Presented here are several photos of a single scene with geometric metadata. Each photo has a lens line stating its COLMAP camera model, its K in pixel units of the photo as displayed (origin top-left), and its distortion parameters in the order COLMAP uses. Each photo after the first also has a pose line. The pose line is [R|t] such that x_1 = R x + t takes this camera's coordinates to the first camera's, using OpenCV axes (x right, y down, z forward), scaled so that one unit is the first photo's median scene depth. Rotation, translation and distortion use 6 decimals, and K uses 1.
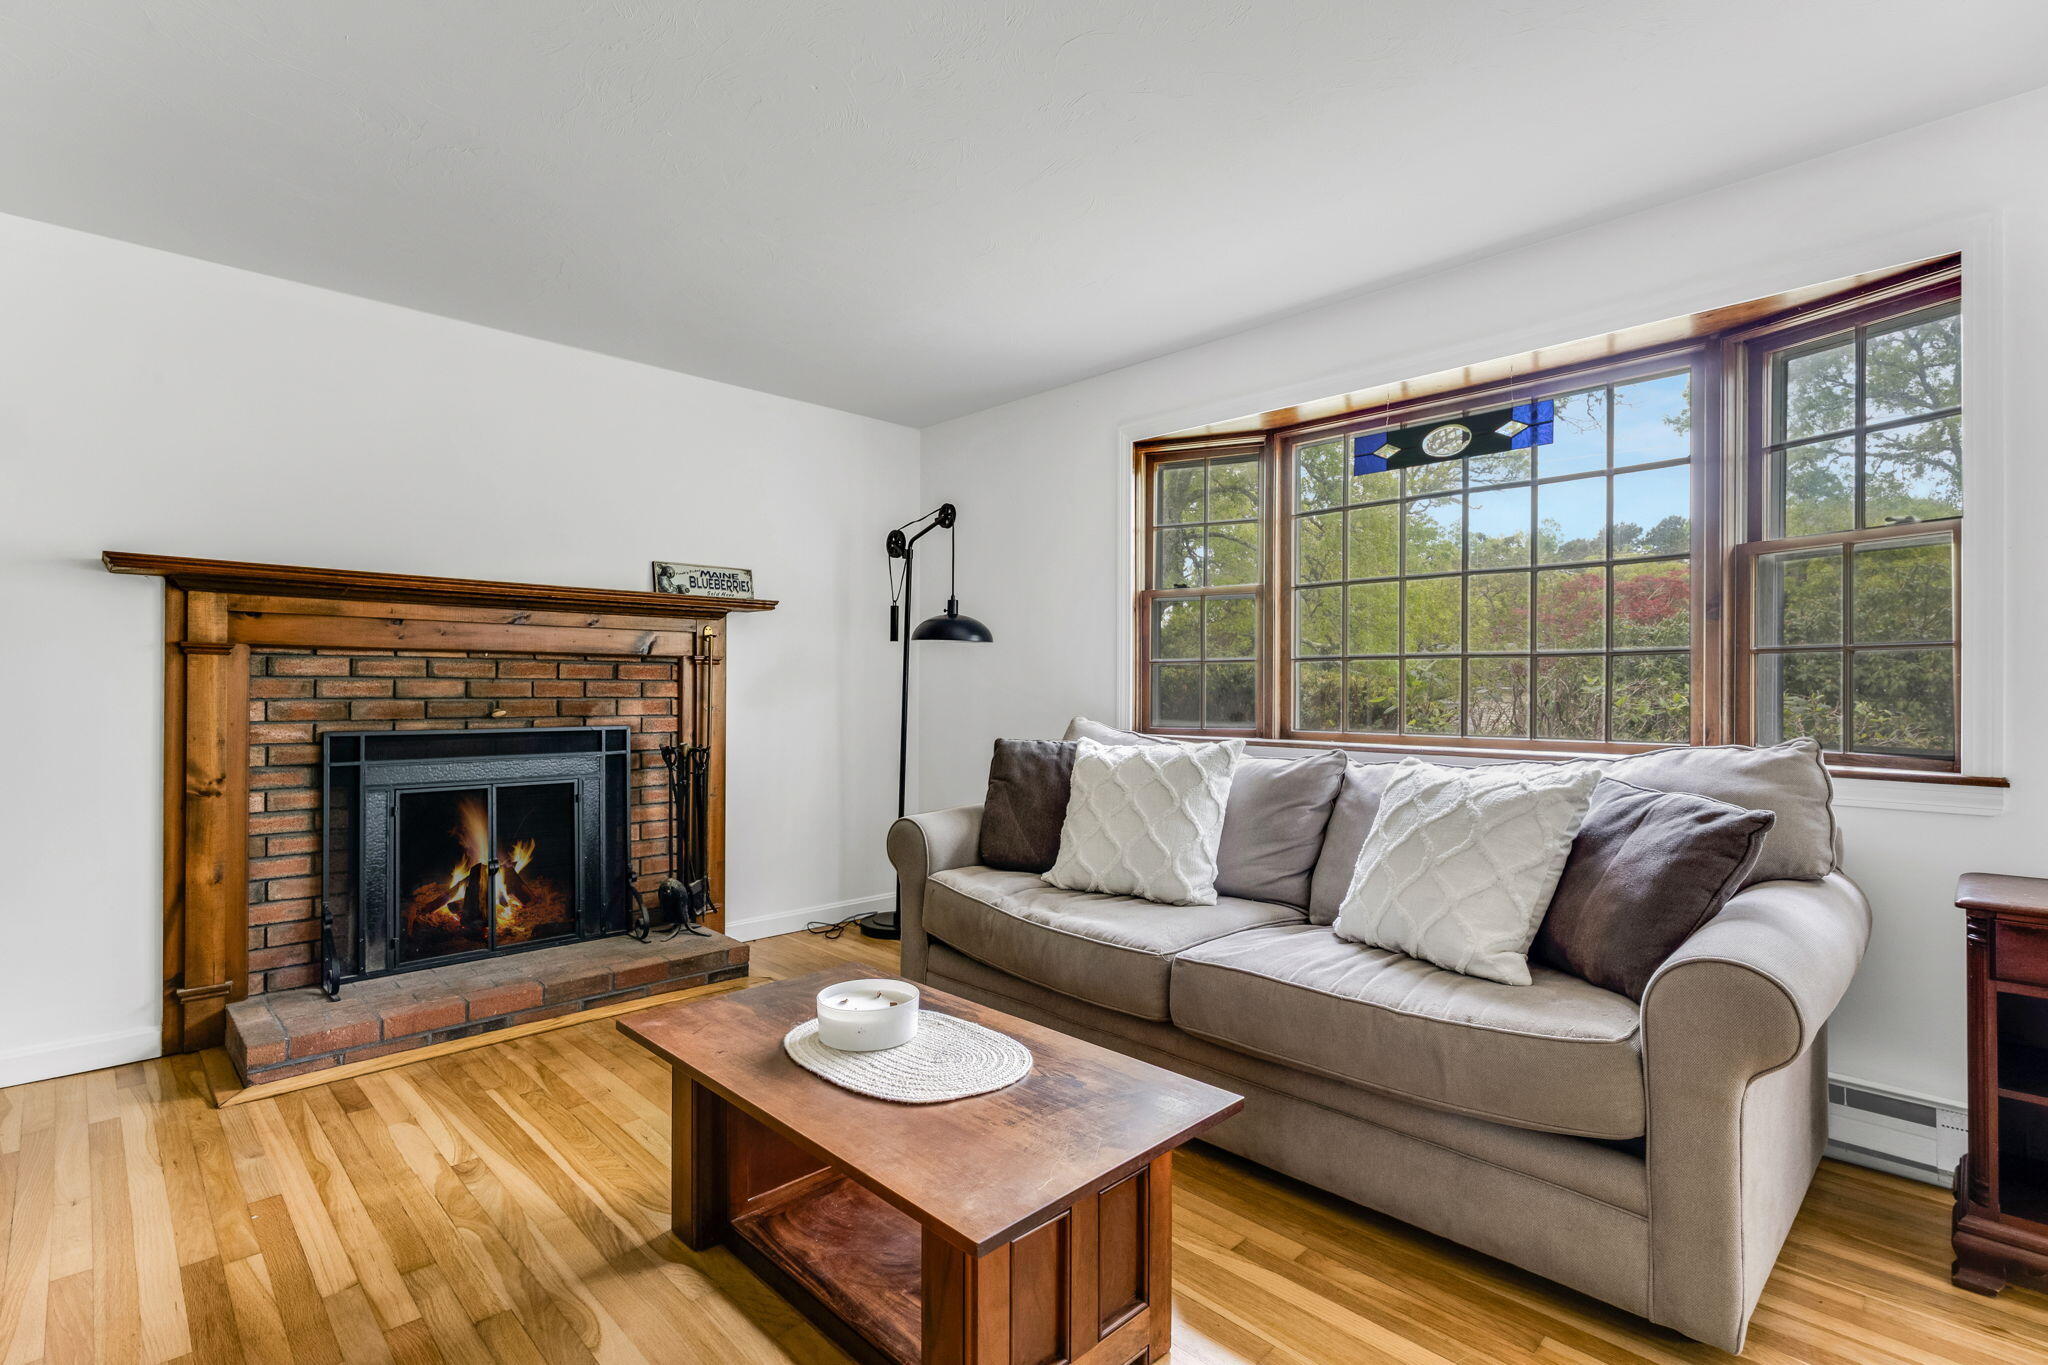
lens RADIAL K [[956.9, 0, 1024.0], [0, 956.9, 682.5], [0, 0, 1]] dist [-0.001681, 0.000047]
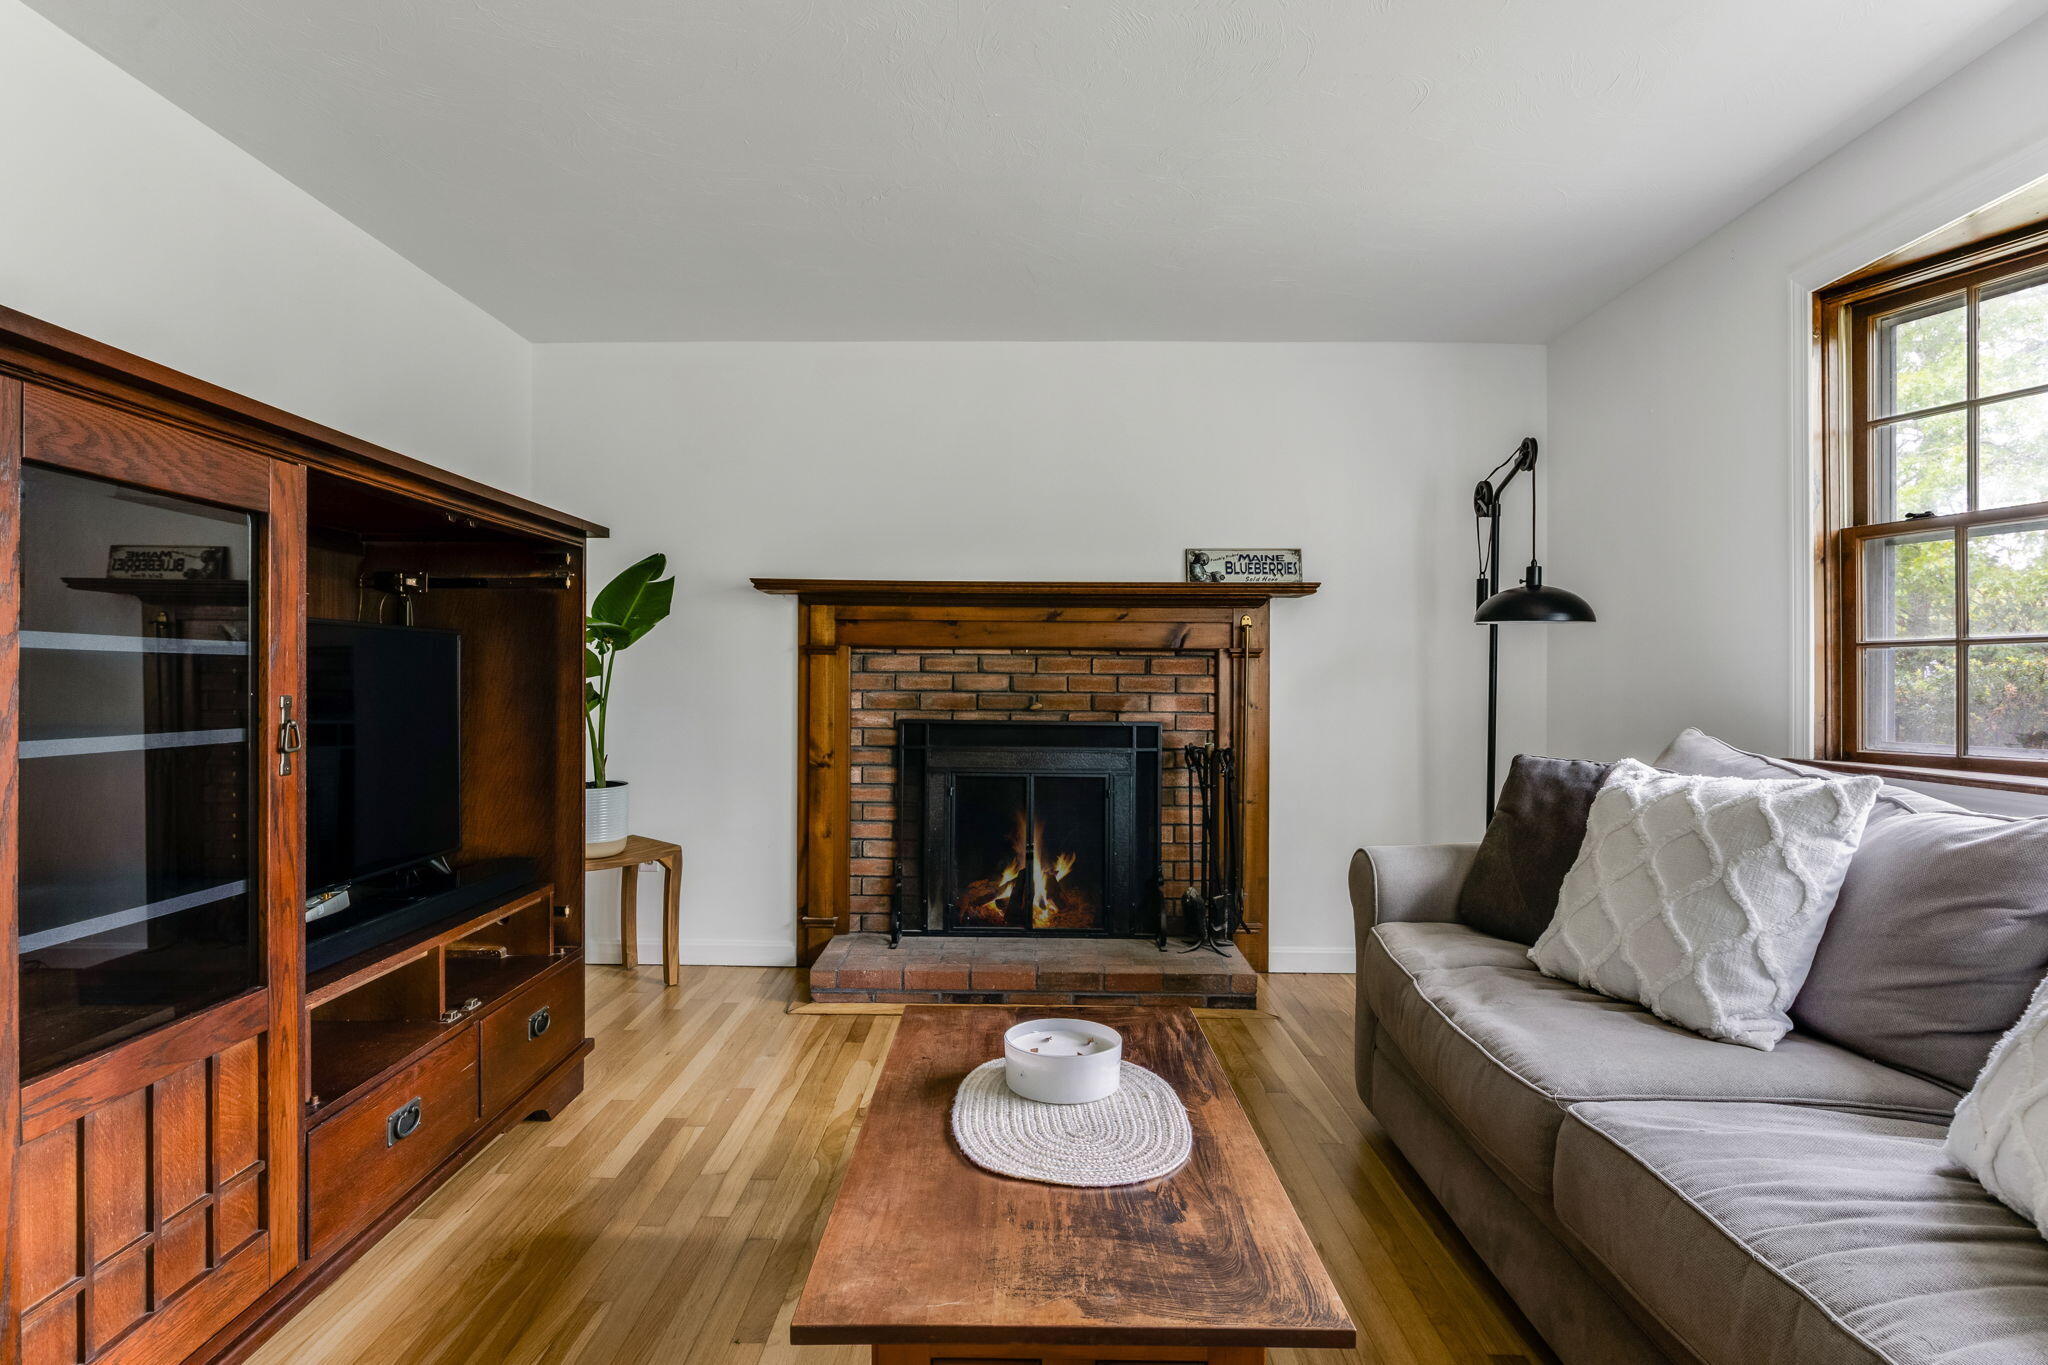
lens RADIAL K [[1061.0, 0, 1024.0], [0, 1061.0, 682.5], [0, 0, 1]] dist [0.003155, 0.000135]
pose [[0.710514, 0.003778, -0.703673, 0.291590], [-0.001853, 0.999992, 0.003498, 0.001980], [0.703680, -0.001182, 0.710516, 0.178344]]
